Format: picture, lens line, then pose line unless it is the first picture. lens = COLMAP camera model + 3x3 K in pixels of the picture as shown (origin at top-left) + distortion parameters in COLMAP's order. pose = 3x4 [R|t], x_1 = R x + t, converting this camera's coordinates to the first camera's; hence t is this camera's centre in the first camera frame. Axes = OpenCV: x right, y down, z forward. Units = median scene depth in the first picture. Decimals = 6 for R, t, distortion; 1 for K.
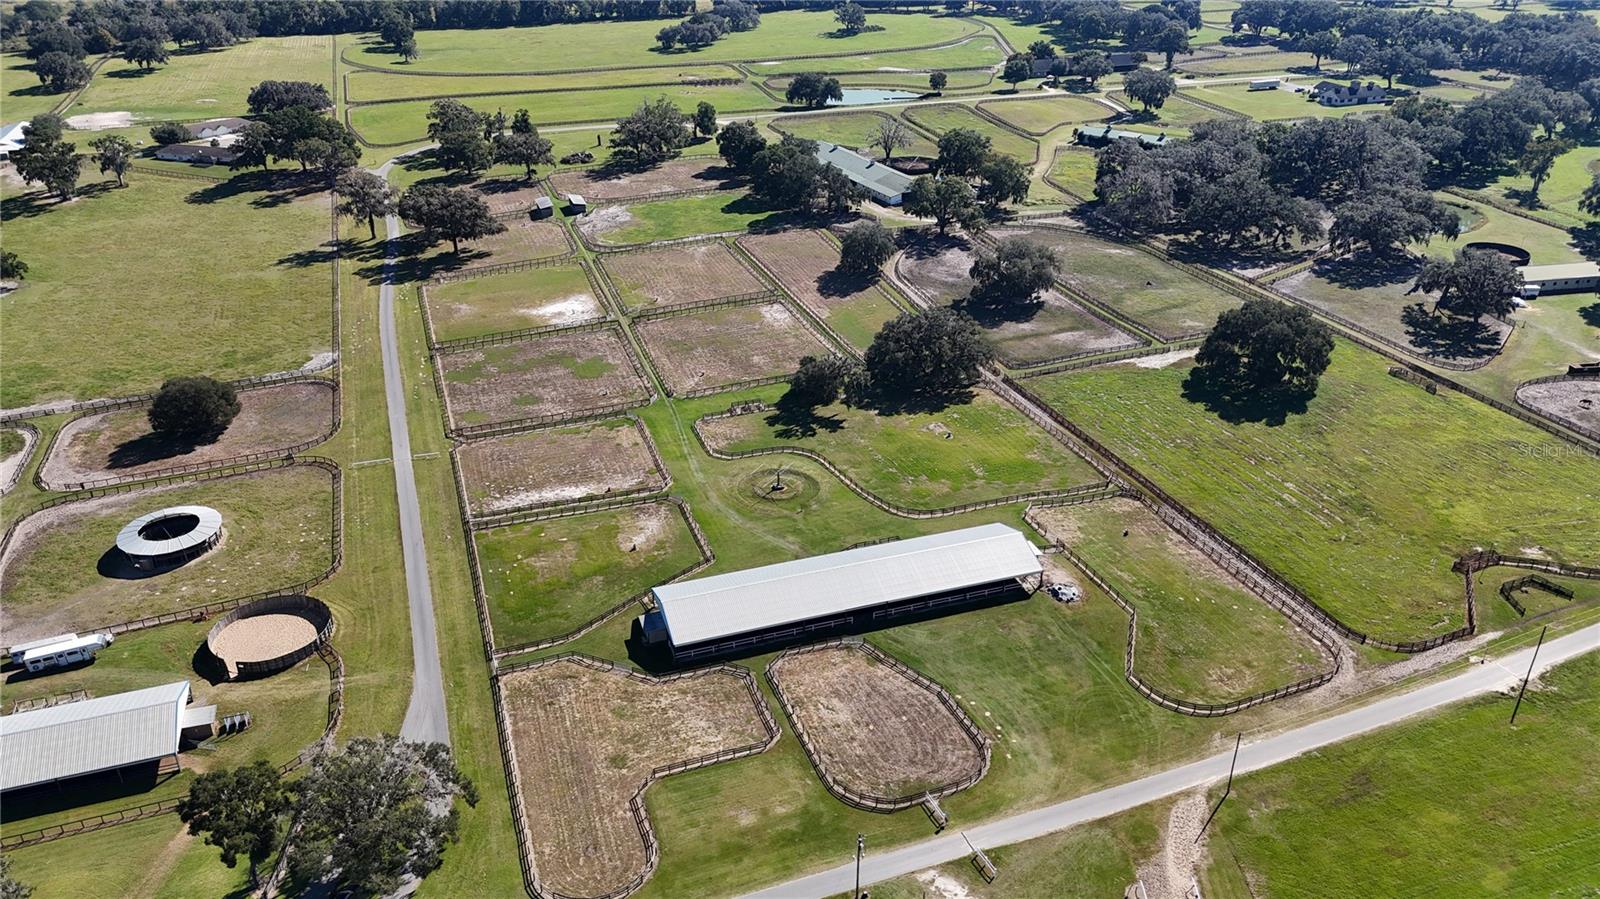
lens RADIAL K [[1181.9, 0, 791.4], [0, 1181.9, 445.7], [0, 0, 1]] dist [0.072044, -0.063157]
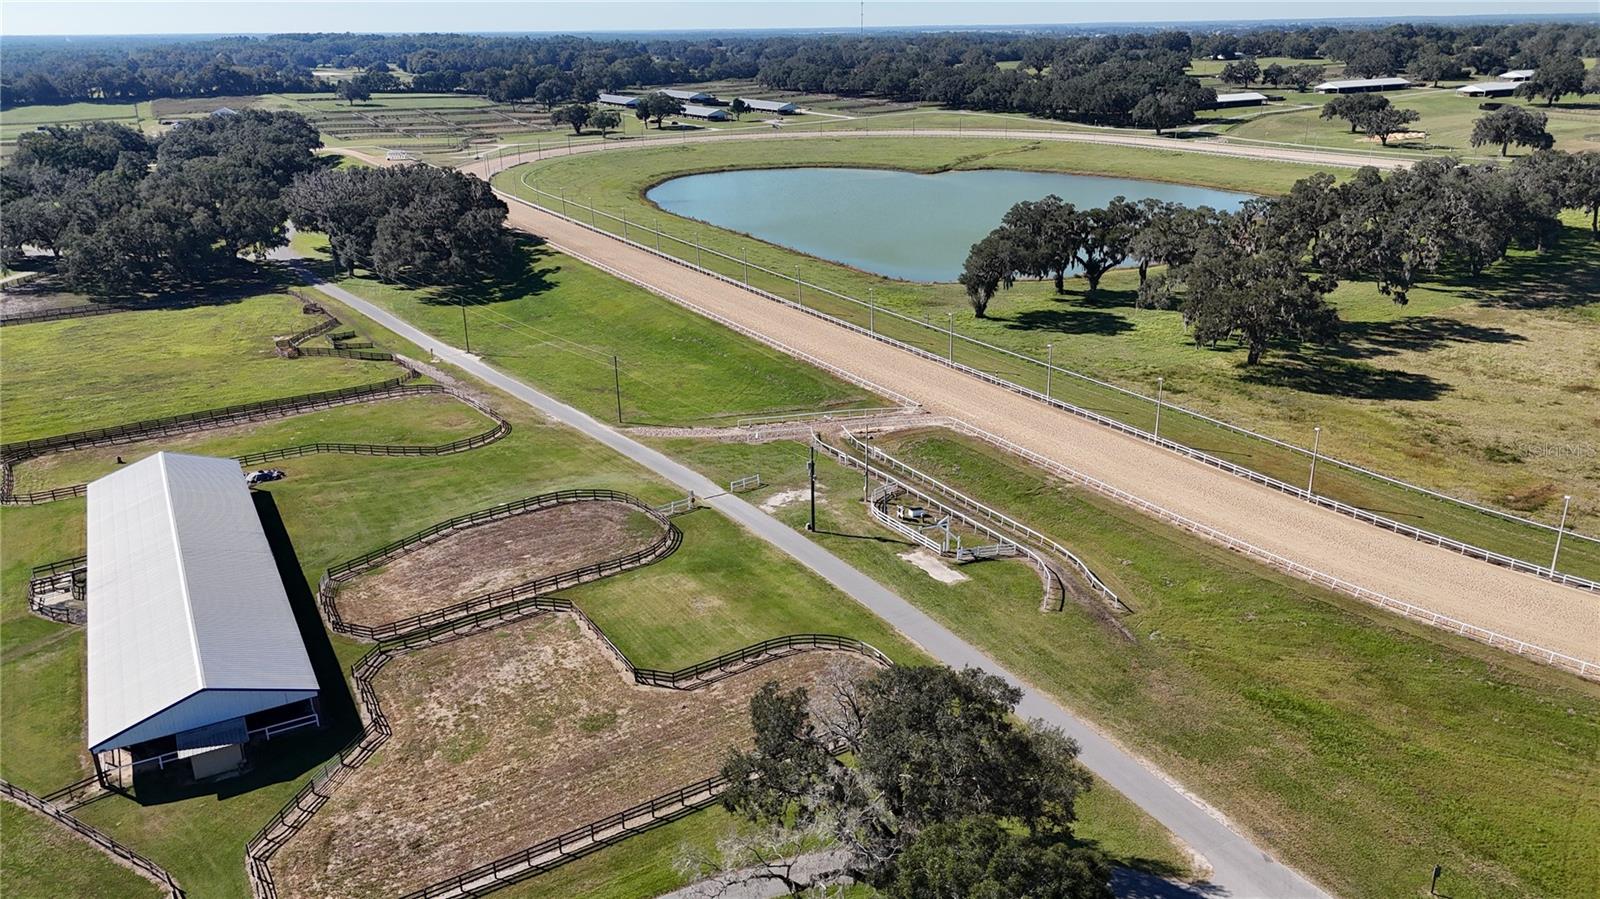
lens RADIAL K [[1181.9, 0, 805.4], [0, 1181.9, 445.7], [0, 0, 1]] dist [0.072044, -0.063157]
pose [[-0.198730, -0.315411, 0.927913, -0.456807], [0.459275, 0.806428, 0.372479, -0.016722], [-0.865779, 0.500190, -0.015401, 0.566694]]
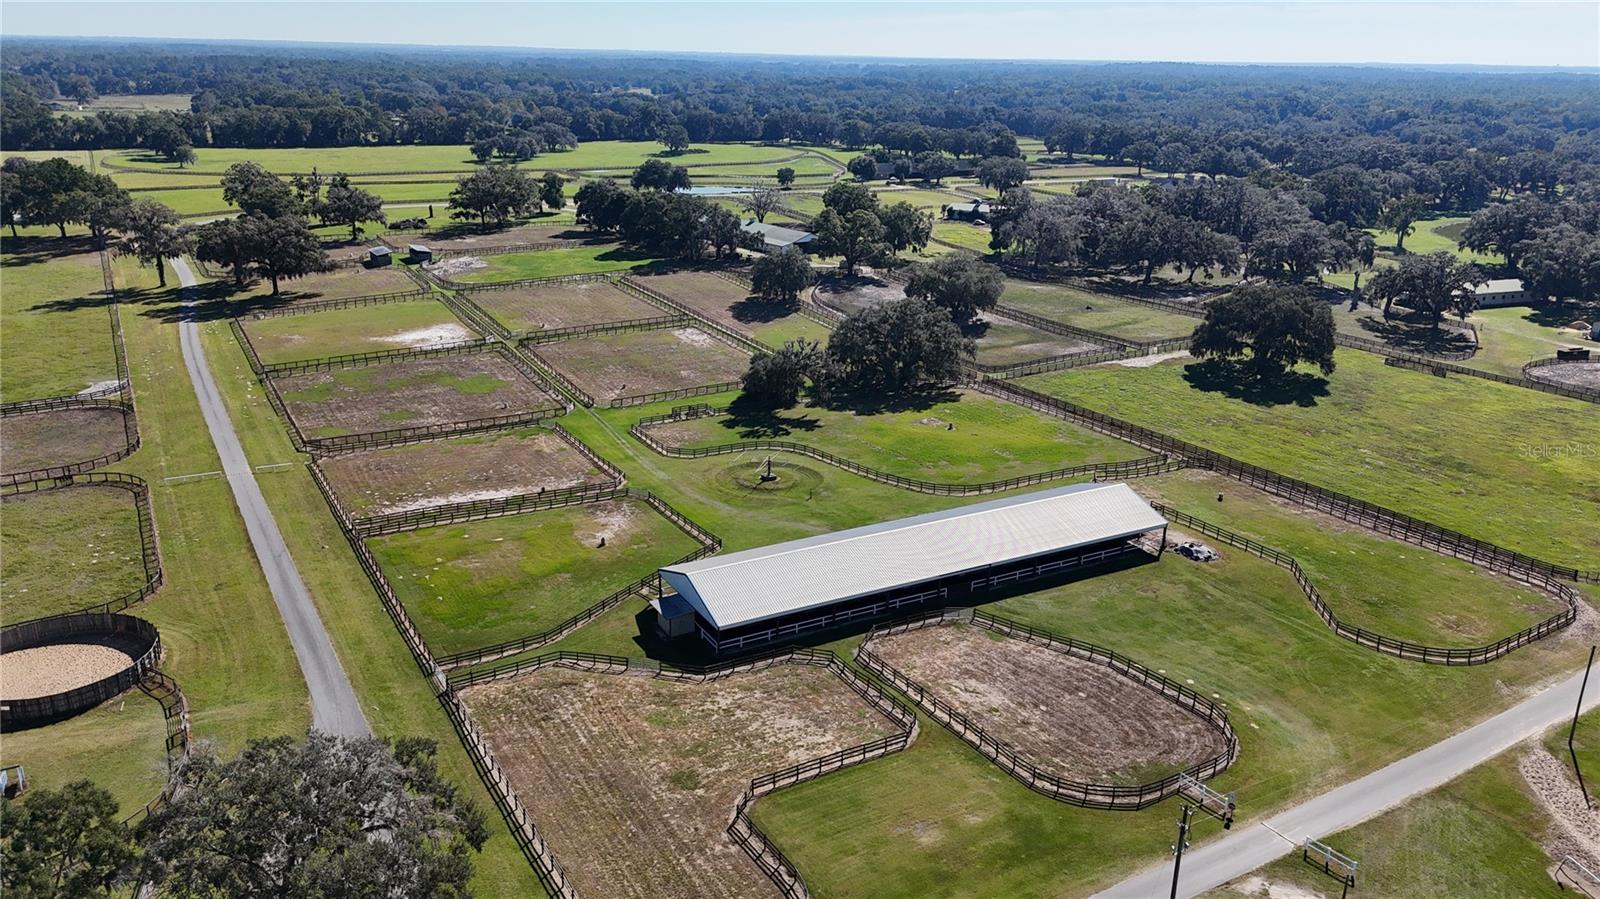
lens RADIAL K [[1181.9, 0, 797.9], [0, 1181.9, 442.0], [0, 0, 1]] dist [0.072044, -0.063157]
pose [[0.981707, -0.032258, 0.187643, -0.132735], [0.061129, 0.986768, -0.150177, 0.125383], [-0.180316, 0.158900, 0.970689, 0.238030]]
